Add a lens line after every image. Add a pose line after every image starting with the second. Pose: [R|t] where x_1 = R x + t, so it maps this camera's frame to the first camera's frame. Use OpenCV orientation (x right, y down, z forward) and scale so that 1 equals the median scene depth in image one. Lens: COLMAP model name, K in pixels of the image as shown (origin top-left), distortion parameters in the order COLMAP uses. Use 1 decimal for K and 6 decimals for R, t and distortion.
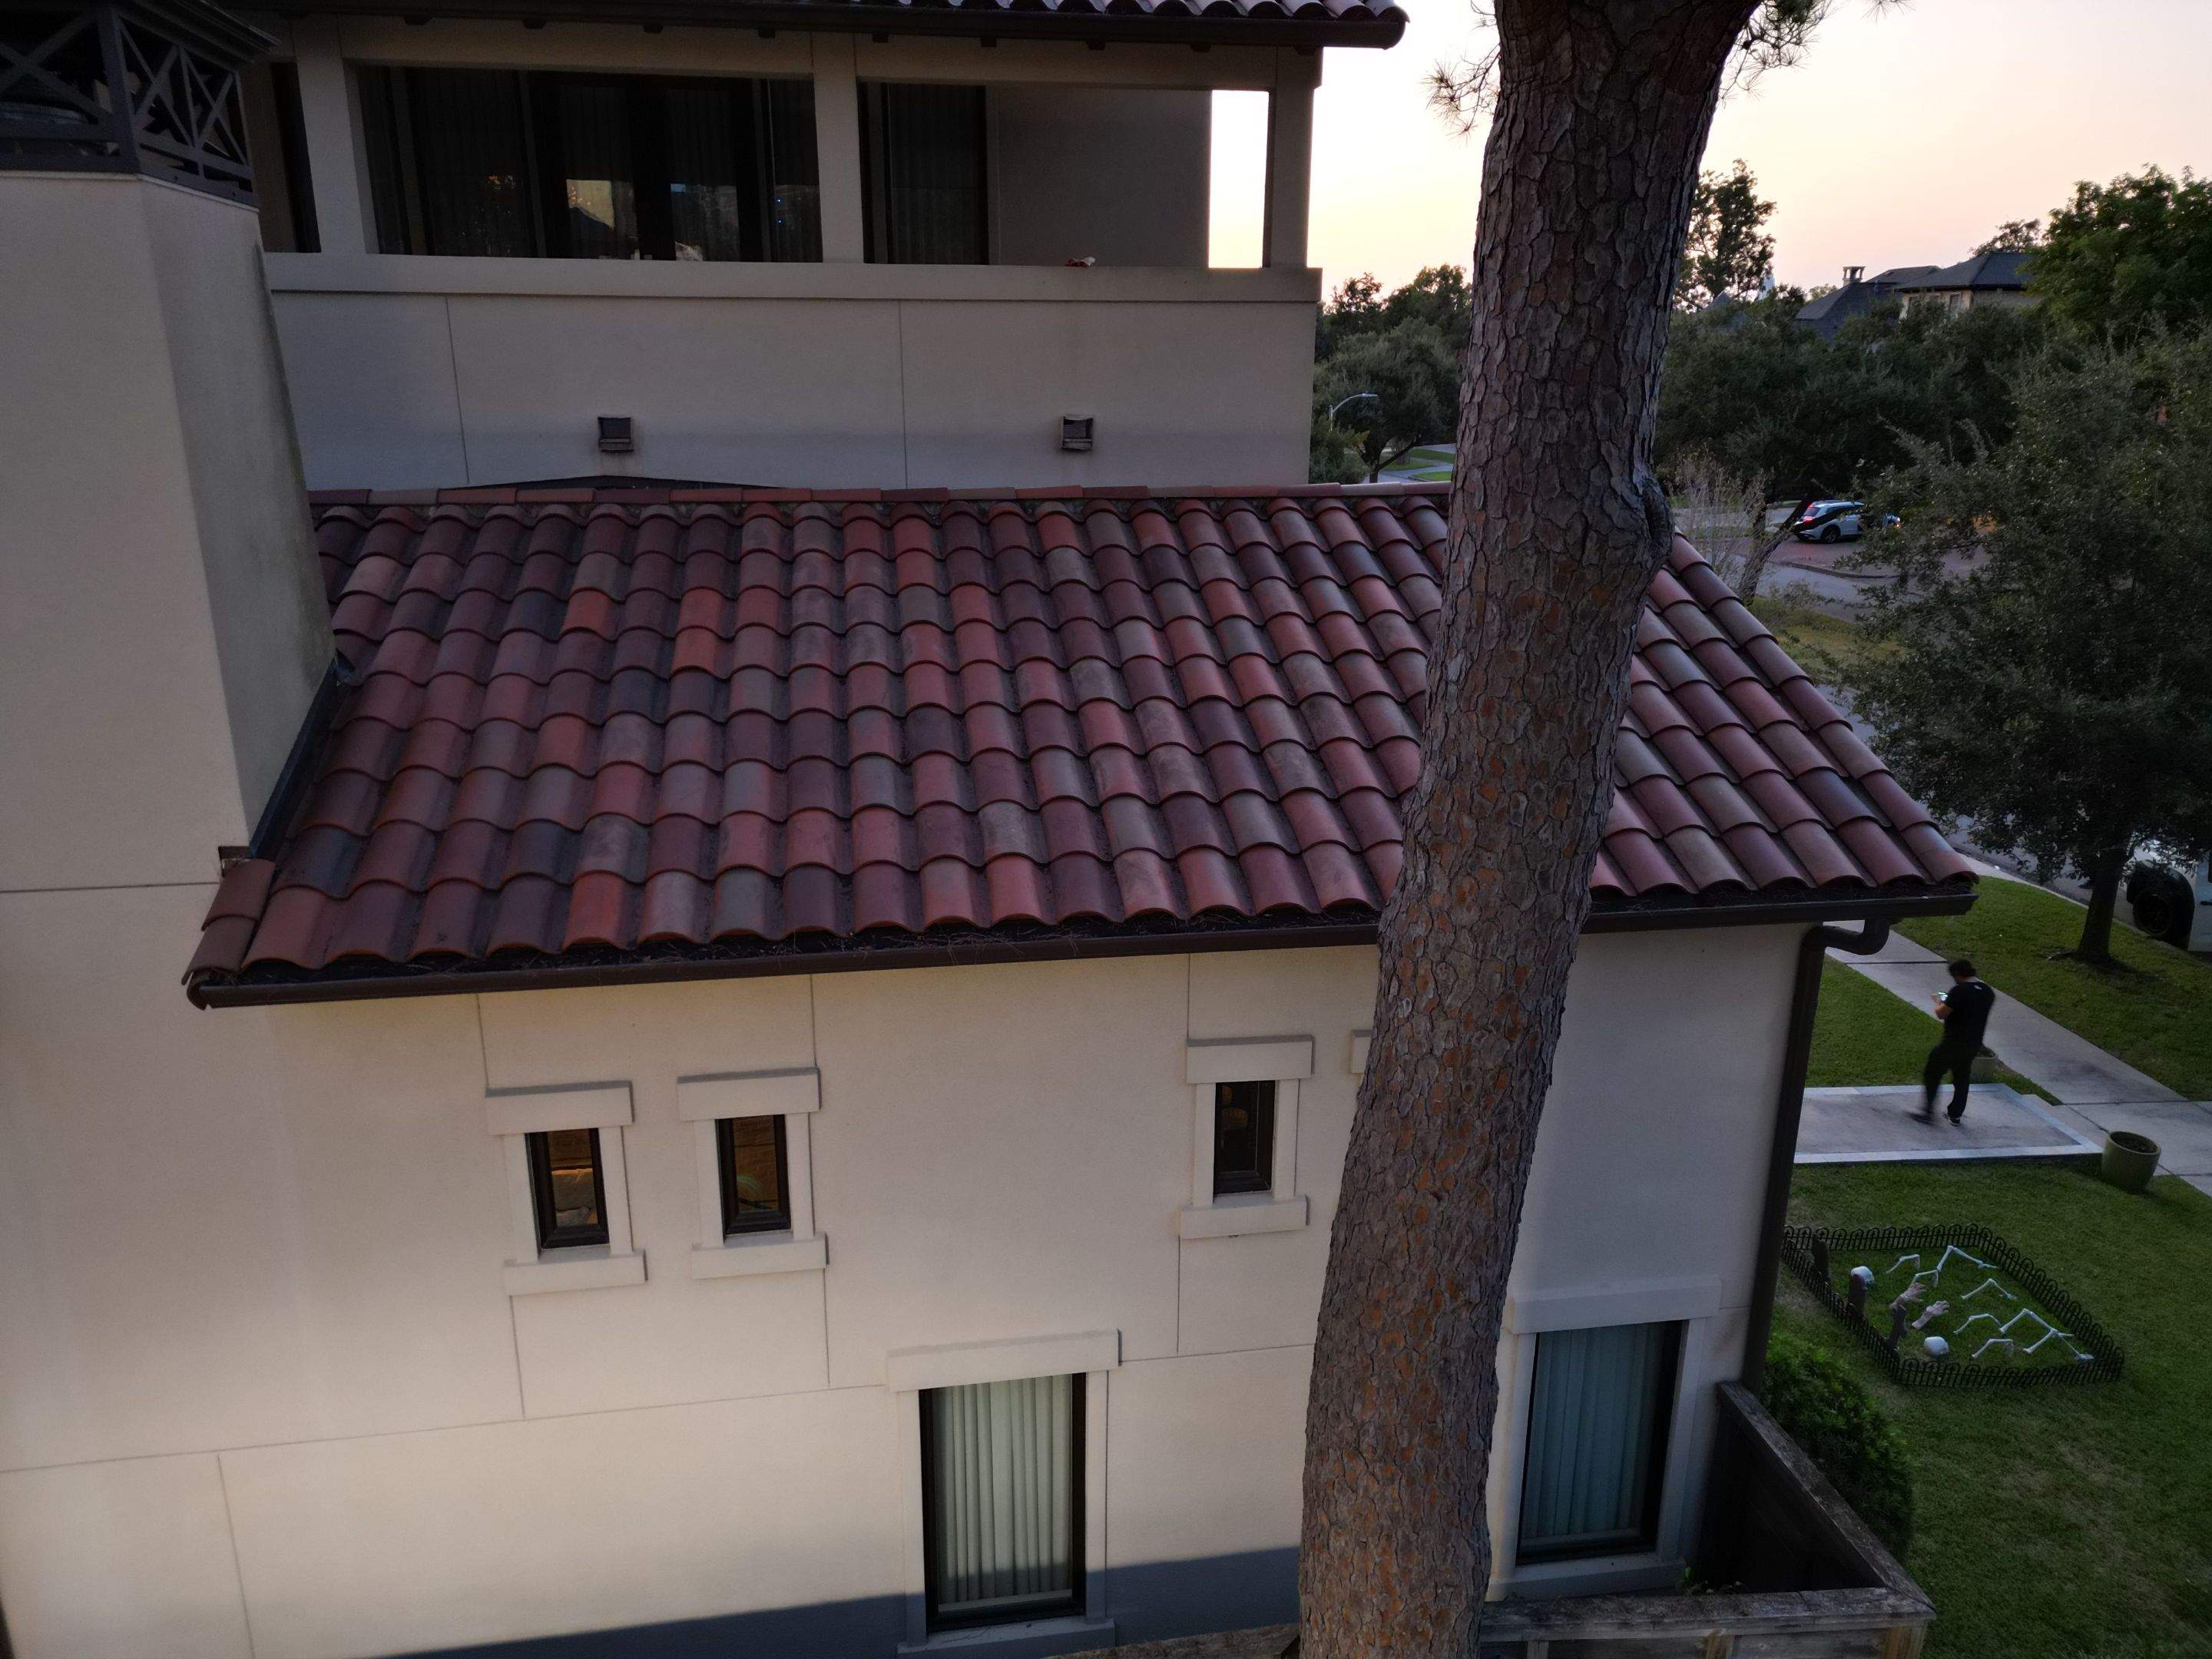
lens RADIAL K [[1558.5, 0, 1100.2], [0, 1558.5, 822.4], [0, 0, 1]] dist [0.047472, -0.035774]
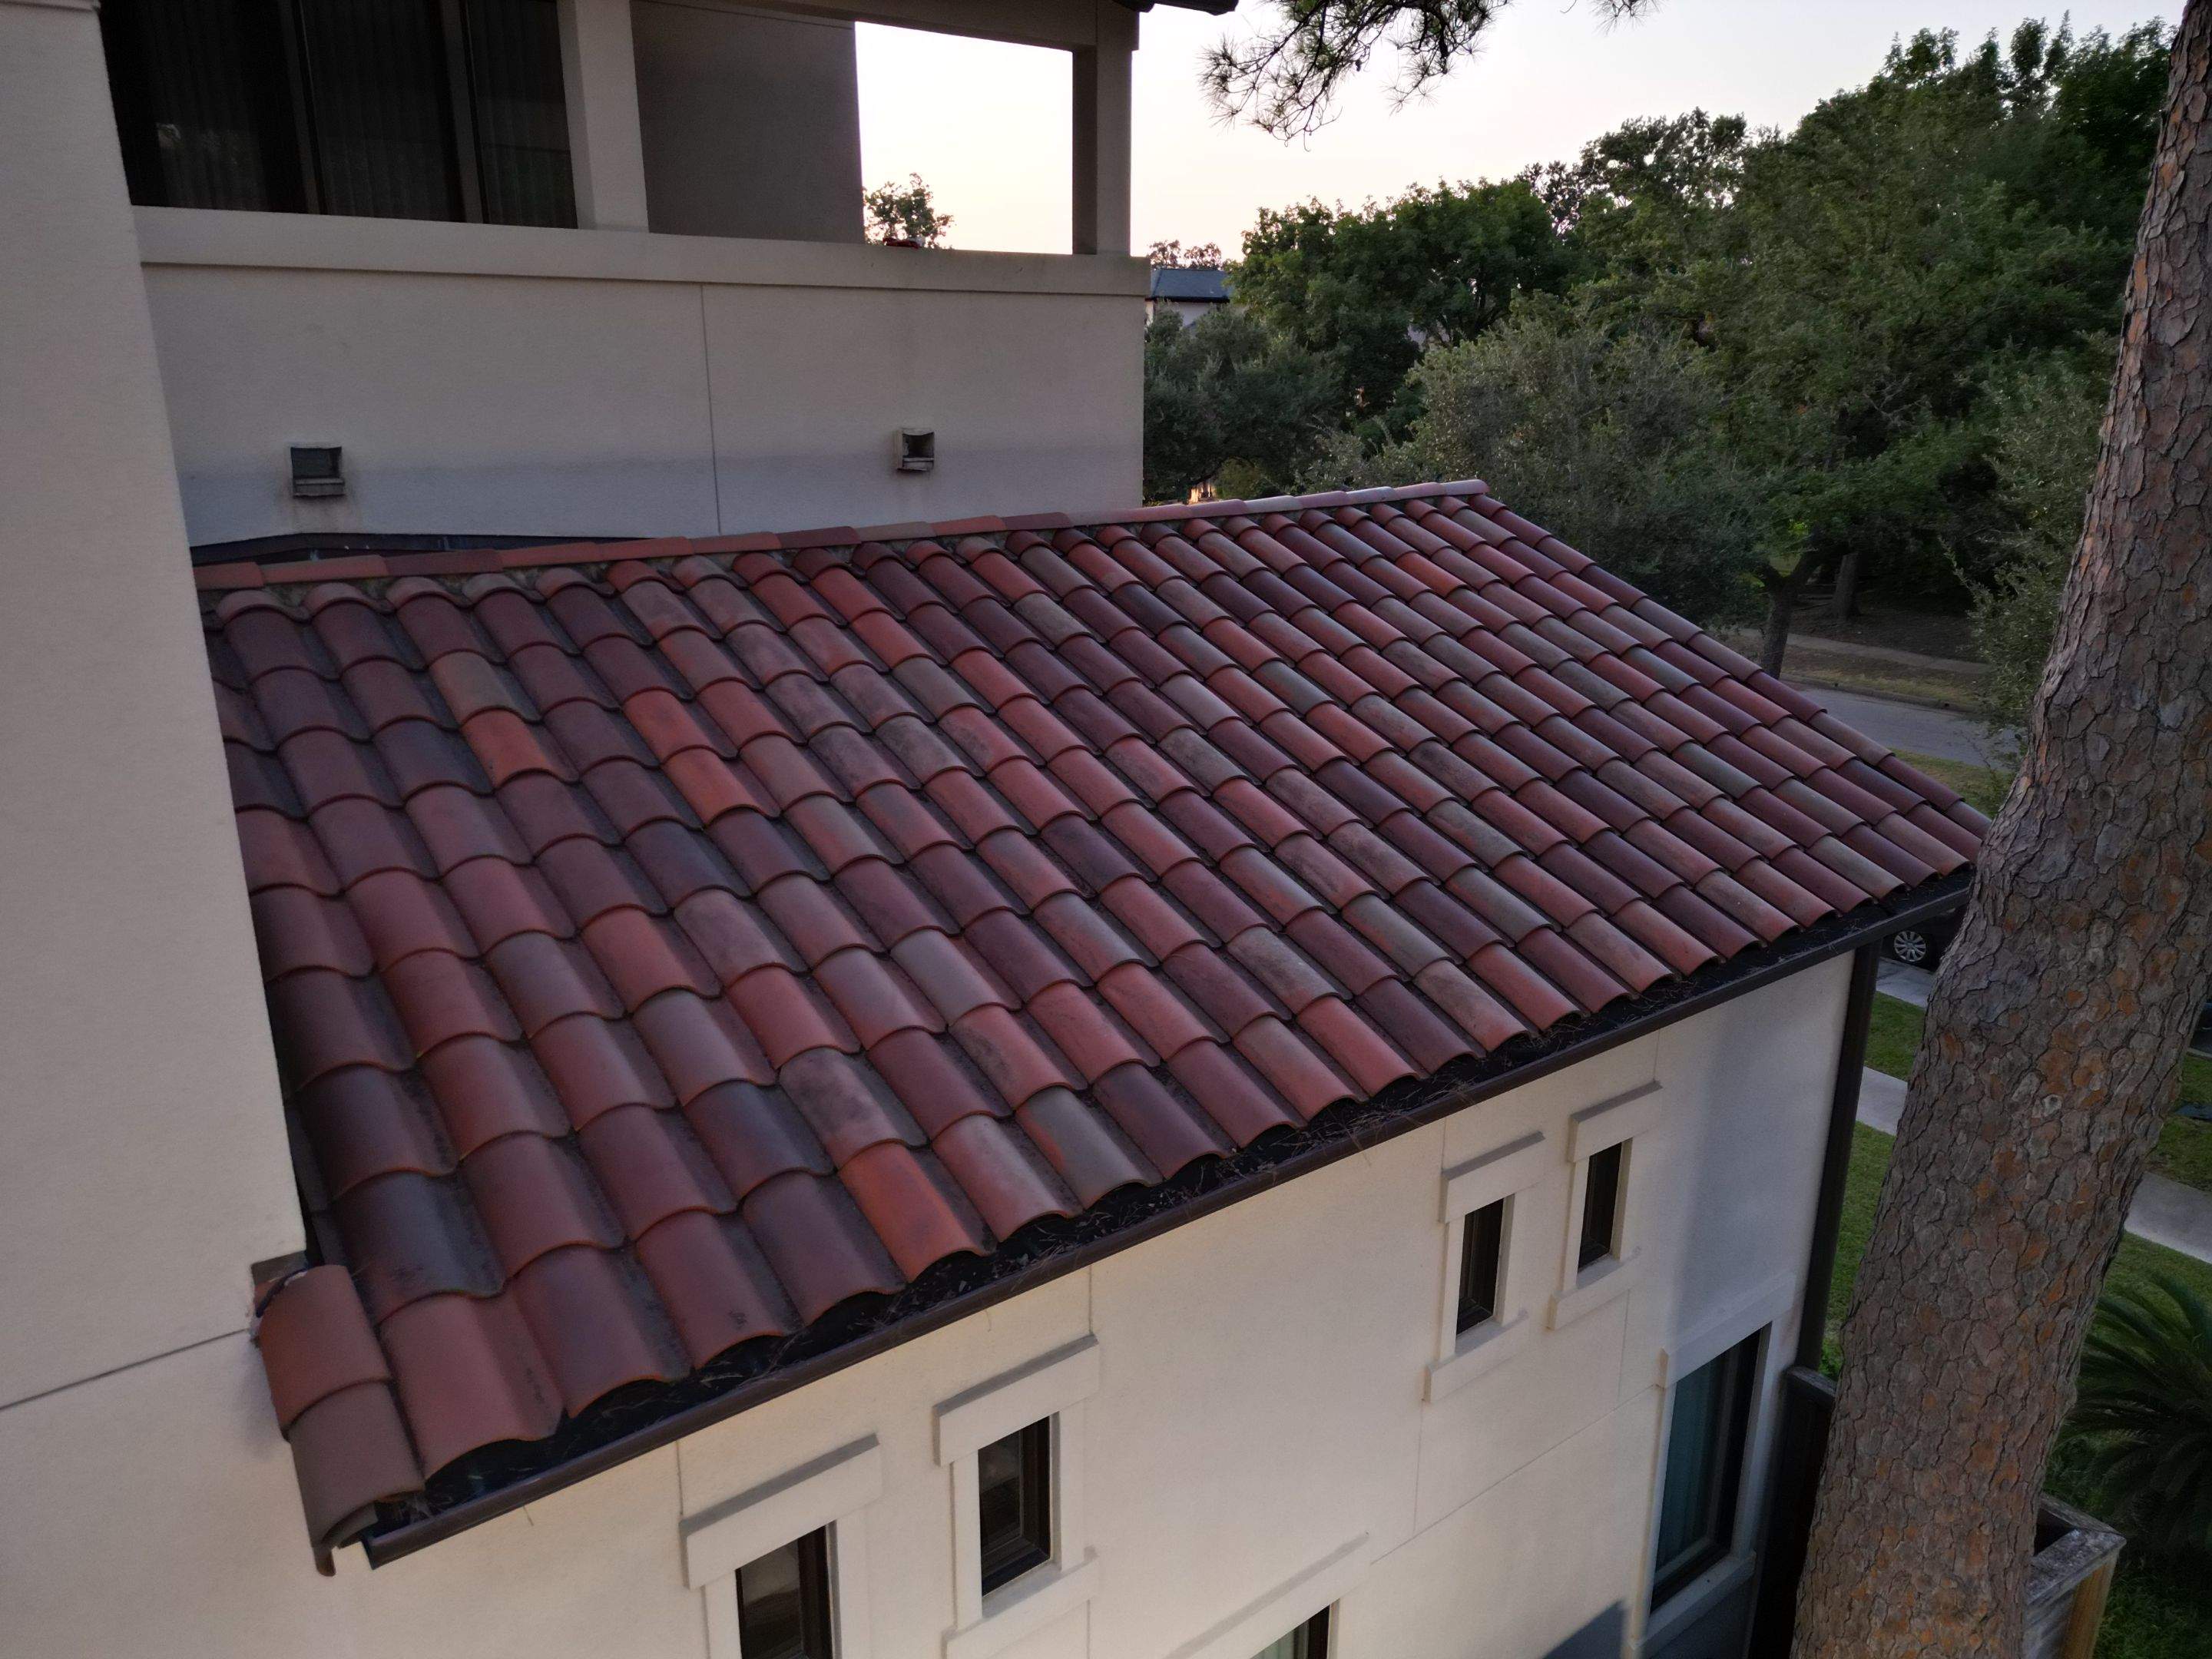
lens RADIAL K [[1558.5, 0, 1107.4], [0, 1558.5, 831.1], [0, 0, 1]] dist [0.047472, -0.035774]
pose [[0.879957, -0.140012, 0.453952, -0.343175], [0.138044, 0.989710, 0.037667, -0.073249], [-0.454554, 0.029520, 0.890230, 0.246465]]
